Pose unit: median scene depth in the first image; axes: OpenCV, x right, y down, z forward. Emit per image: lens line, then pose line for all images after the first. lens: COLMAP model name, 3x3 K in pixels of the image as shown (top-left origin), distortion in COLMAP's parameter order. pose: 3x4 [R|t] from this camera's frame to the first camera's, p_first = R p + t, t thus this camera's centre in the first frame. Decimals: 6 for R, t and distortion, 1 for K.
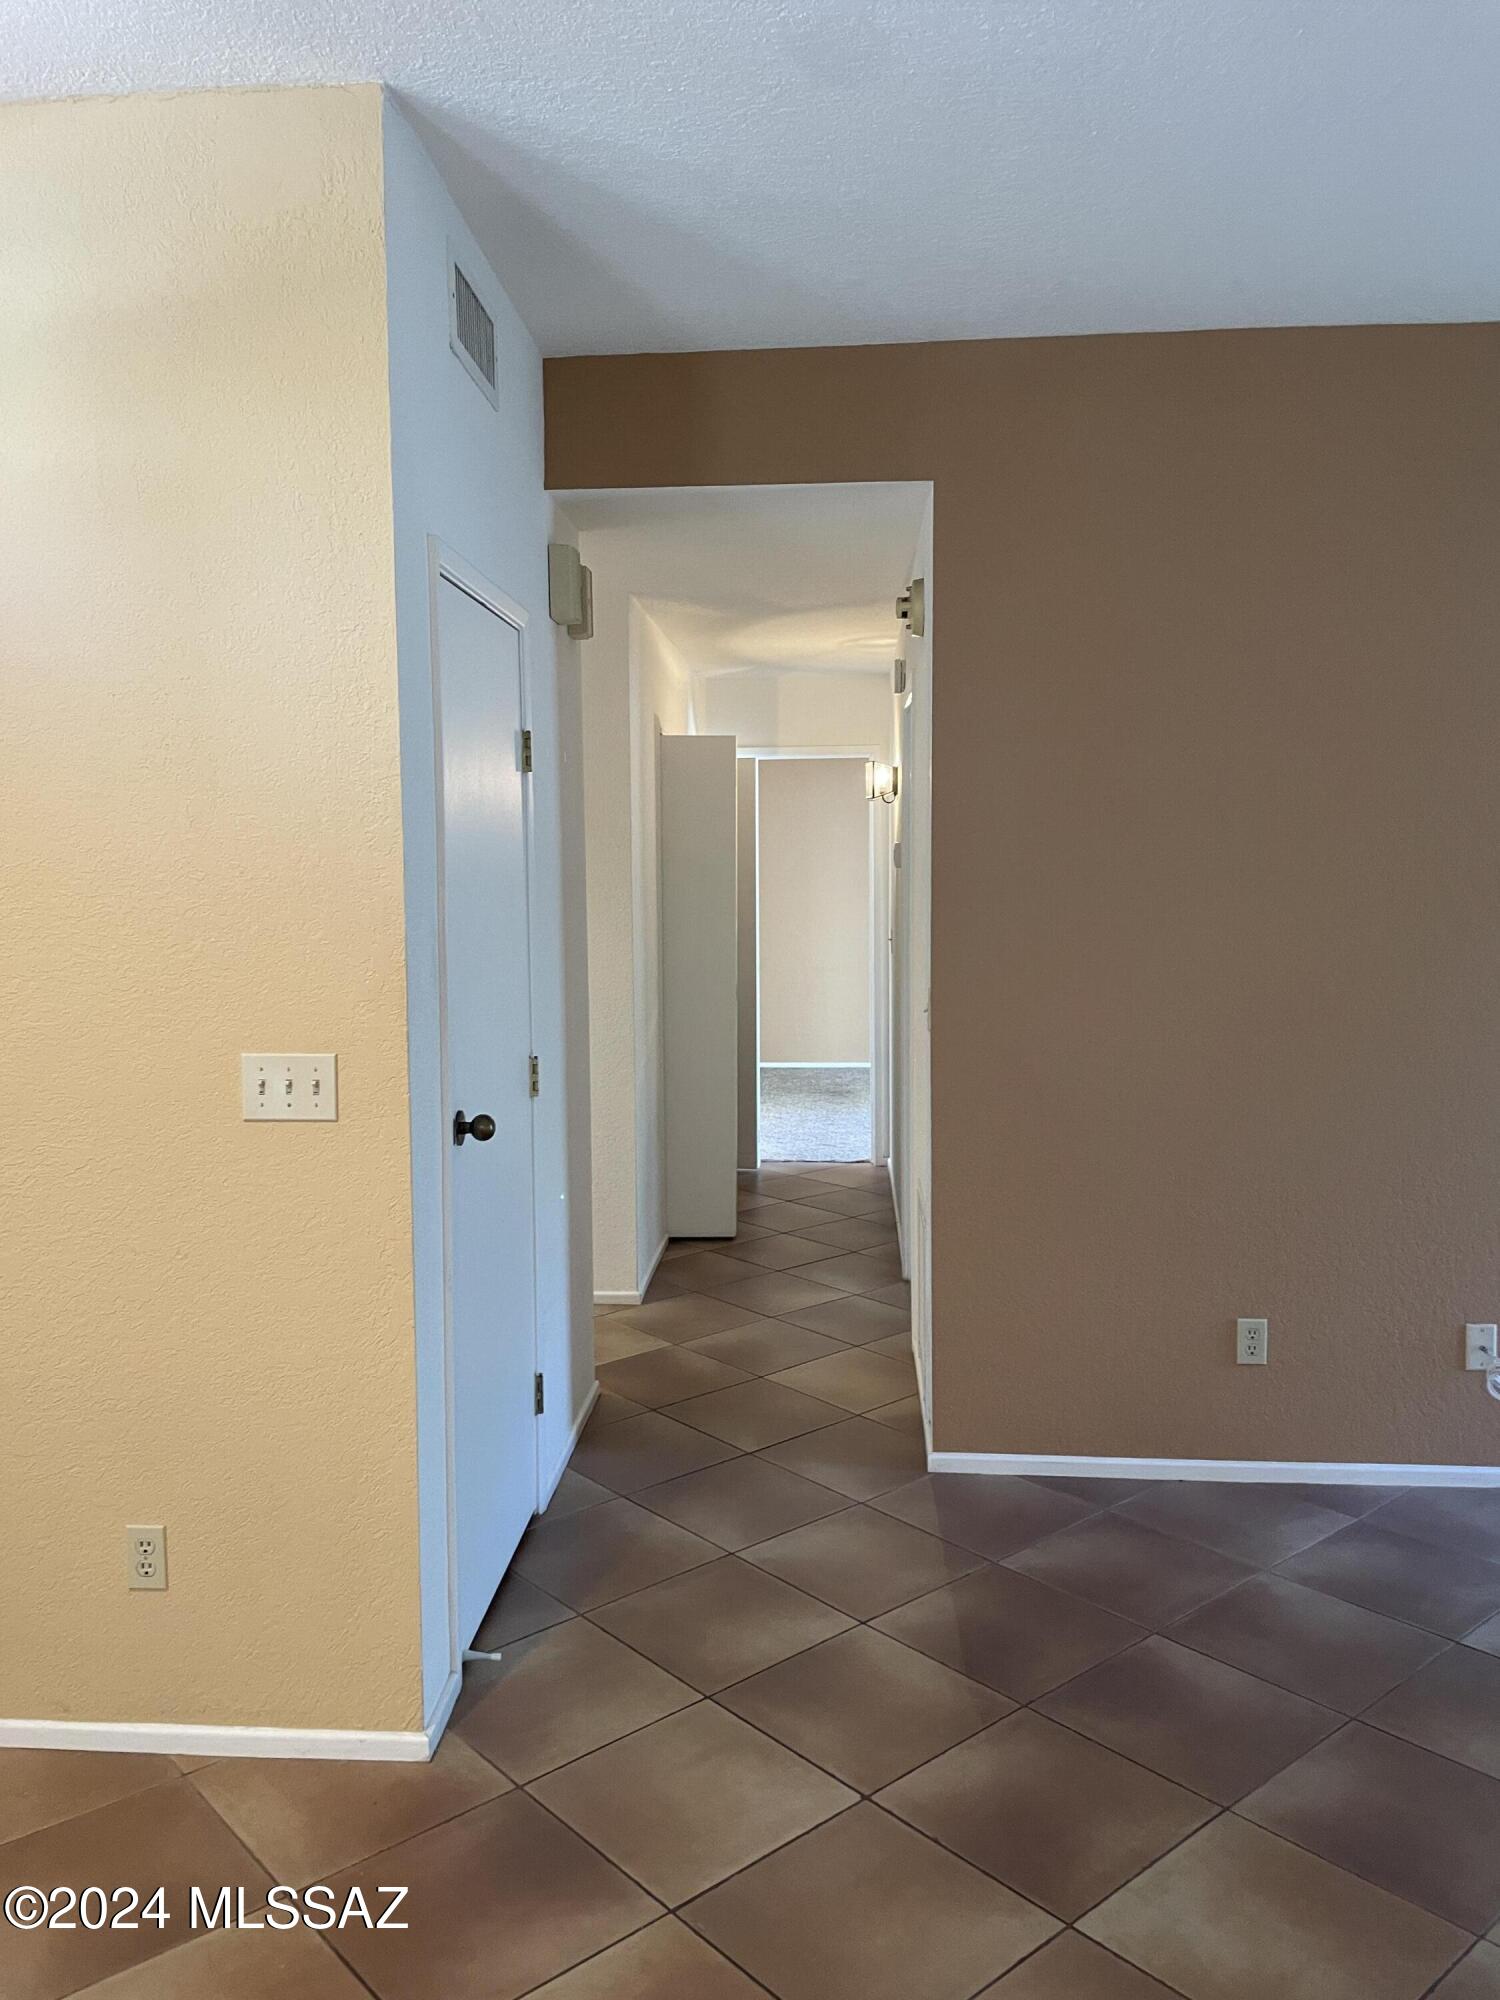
lens RADIAL K [[1509.4, 0, 739.0], [0, 1509.4, 982.3], [0, 0, 1]] dist [0.079823, -0.107057]
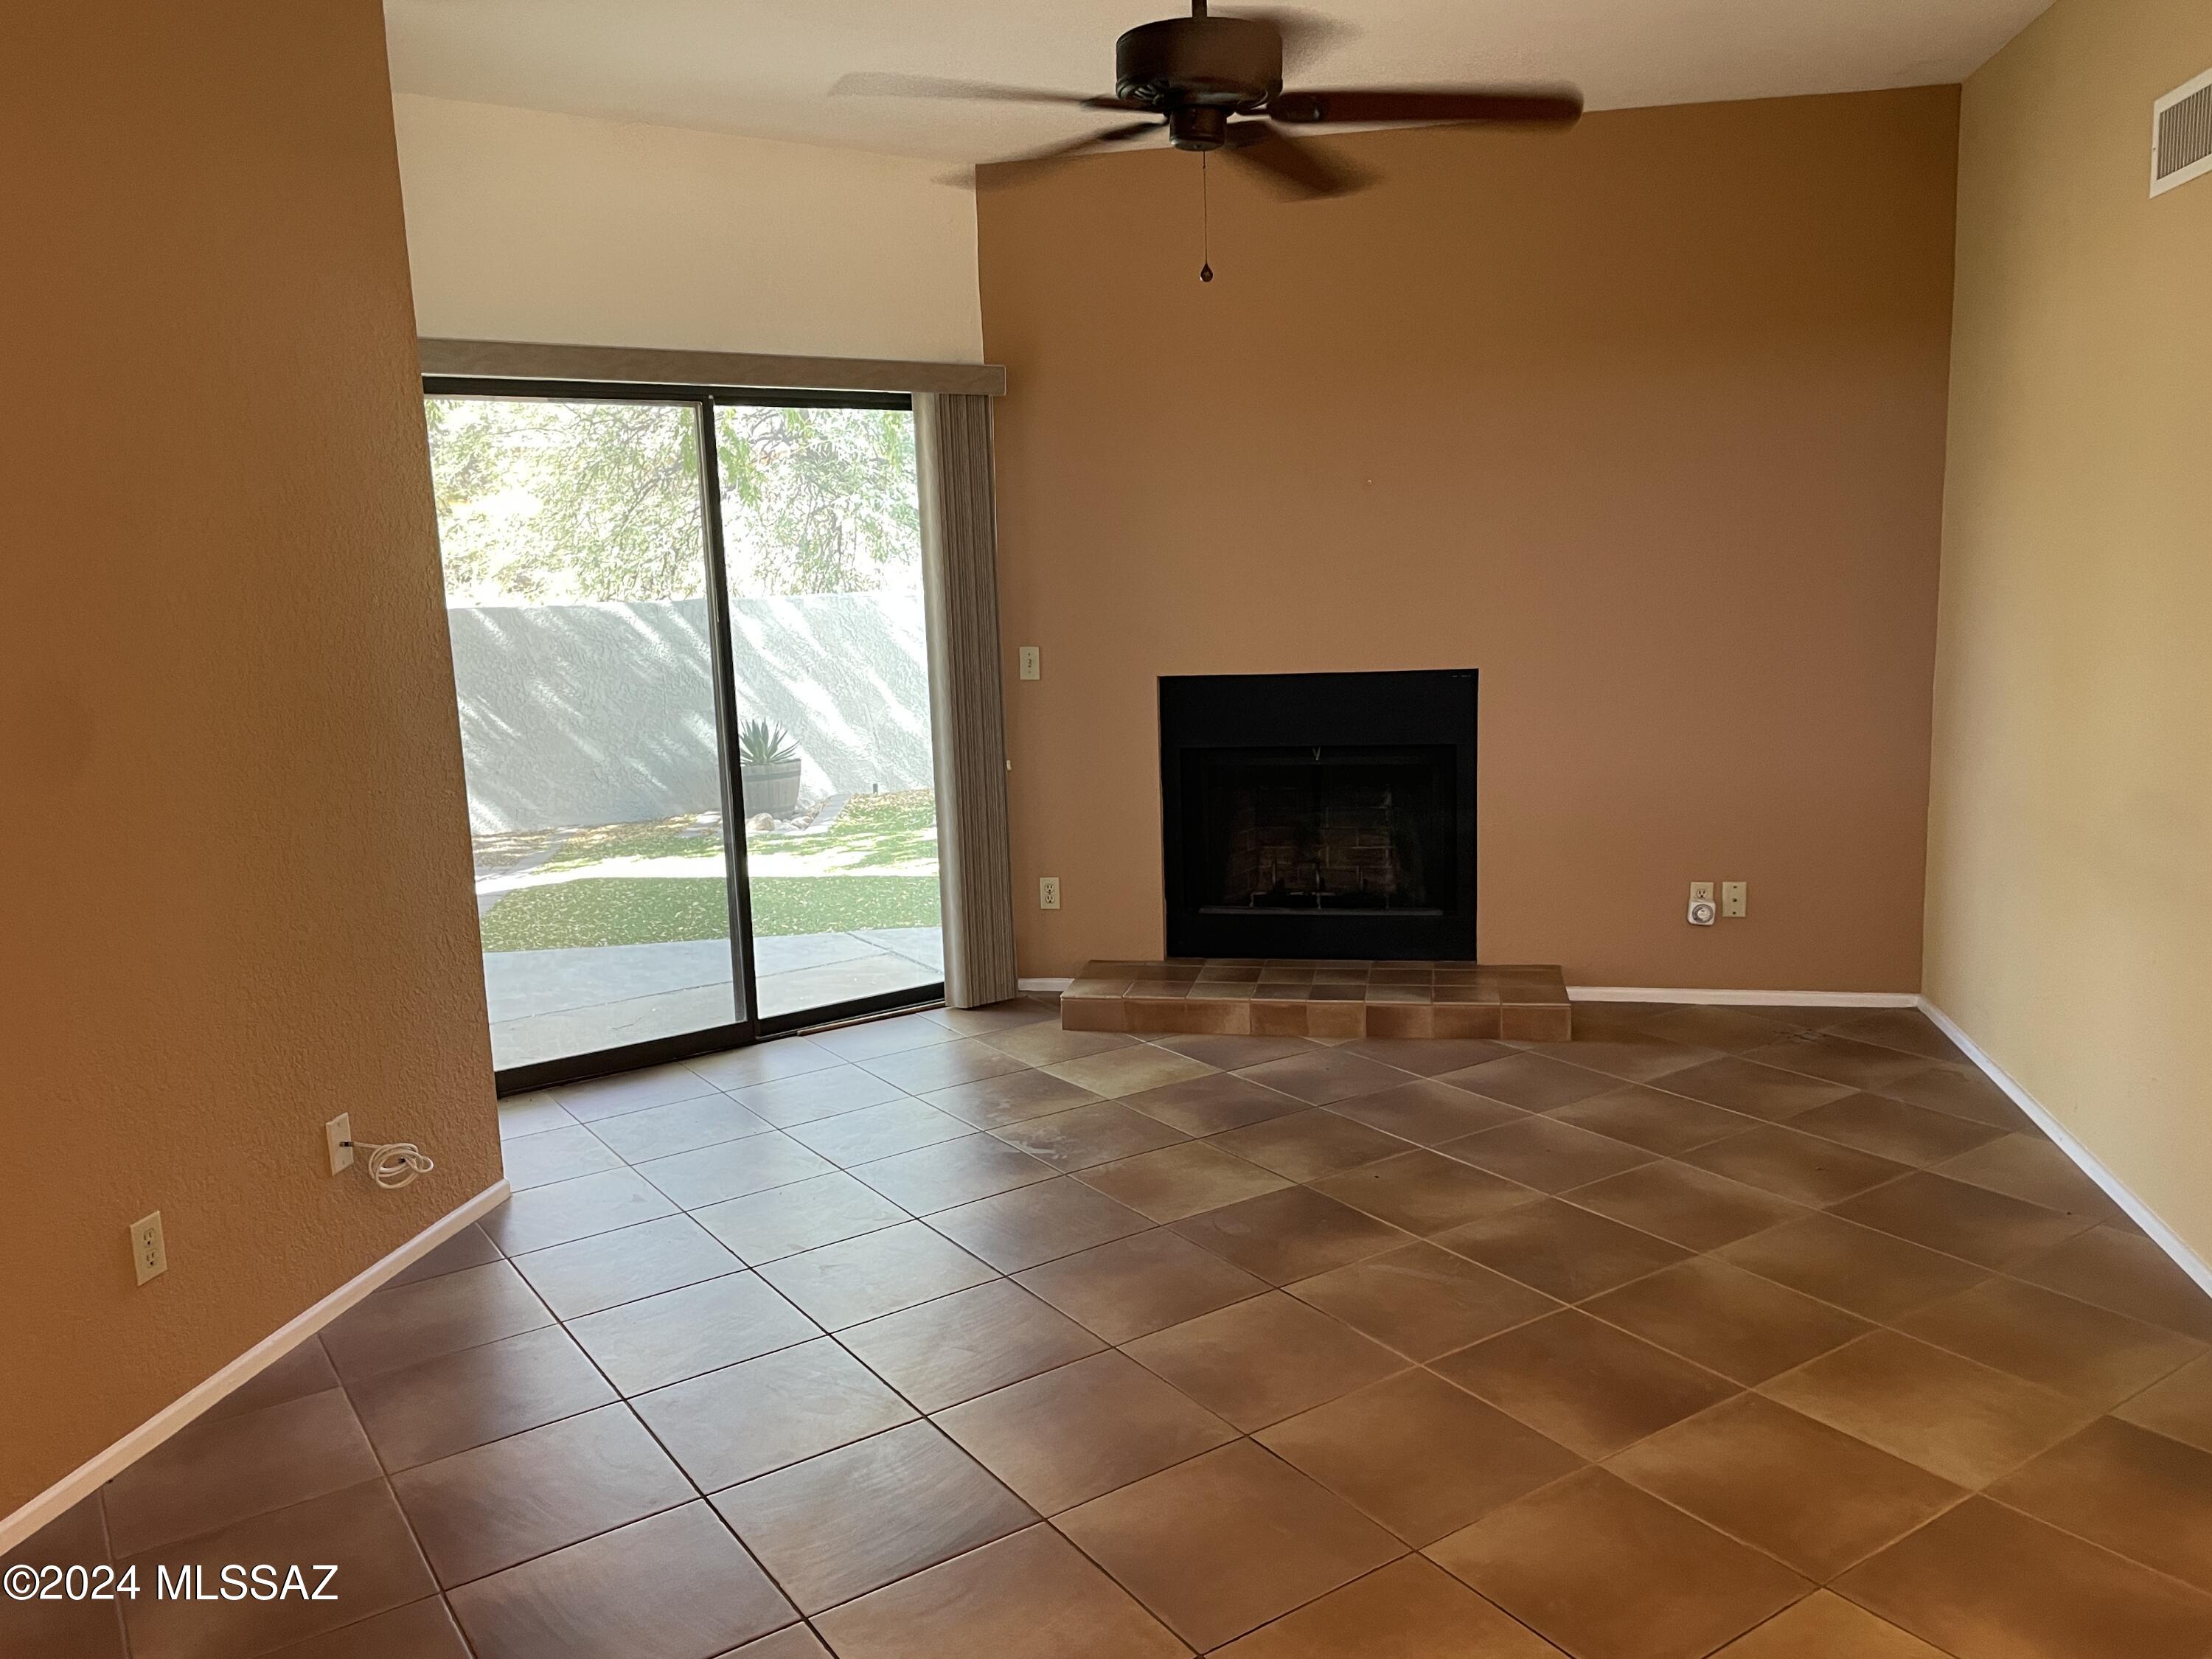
lens RADIAL K [[1669.3, 0, 1111.1], [0, 1669.3, 836.0], [0, 0, 1]] dist [0.079823, -0.107057]
pose [[0.108851, -0.160330, 0.981043, -0.387039], [0.109518, 0.982834, 0.148471, -0.026876], [-0.988007, 0.091280, 0.124542, 0.450636]]
